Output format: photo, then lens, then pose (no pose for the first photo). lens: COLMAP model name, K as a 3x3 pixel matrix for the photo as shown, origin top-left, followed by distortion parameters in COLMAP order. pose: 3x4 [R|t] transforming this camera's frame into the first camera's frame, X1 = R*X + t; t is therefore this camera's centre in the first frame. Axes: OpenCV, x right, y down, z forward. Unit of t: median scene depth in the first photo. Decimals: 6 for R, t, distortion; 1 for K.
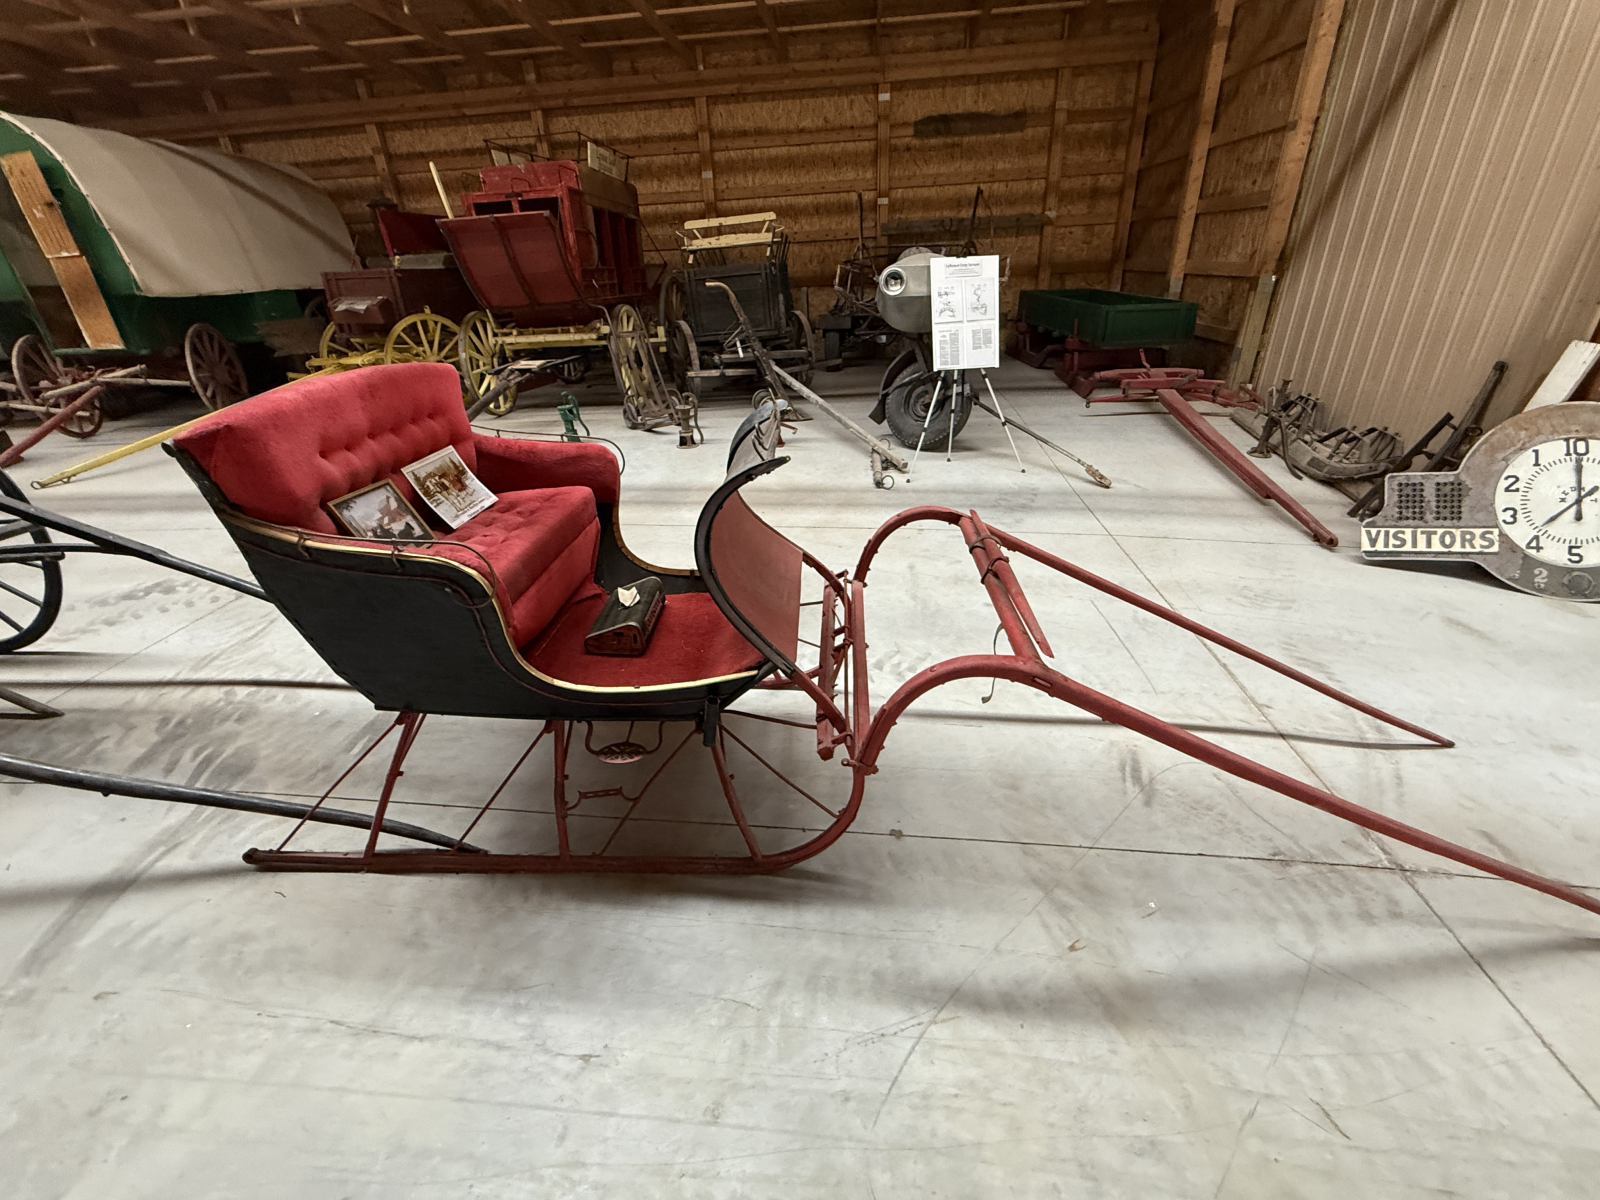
lens RADIAL K [[654.8, 0, 794.2], [0, 654.8, 604.9], [0, 0, 1]] dist [-0.001220, 0.000546]
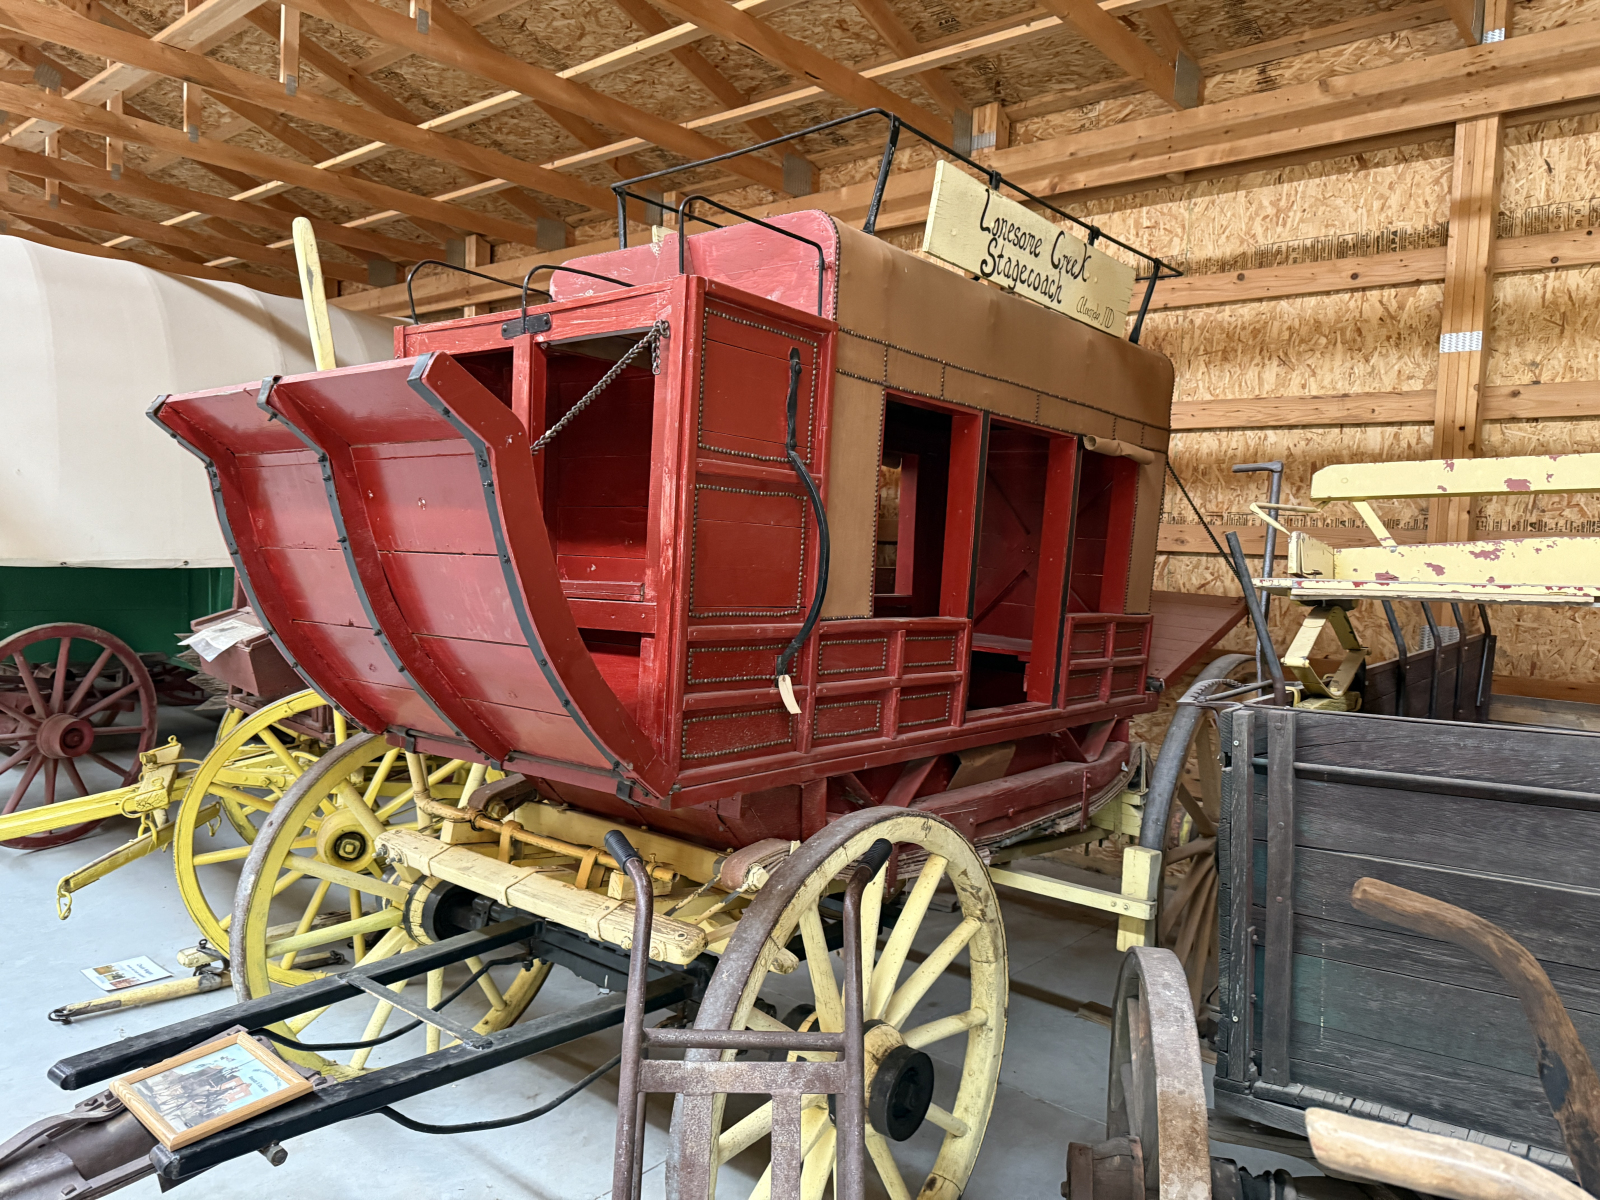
lens RADIAL K [[1144.4, 0, 807.5], [0, 1144.4, 601.2], [0, 0, 1]] dist [0.004116, -0.002683]
pose [[0.818303, 0.110132, -0.564138, -0.089470], [-0.332807, 0.890998, -0.308808, -0.381499], [0.468636, 0.440447, 0.765759, 0.664155]]
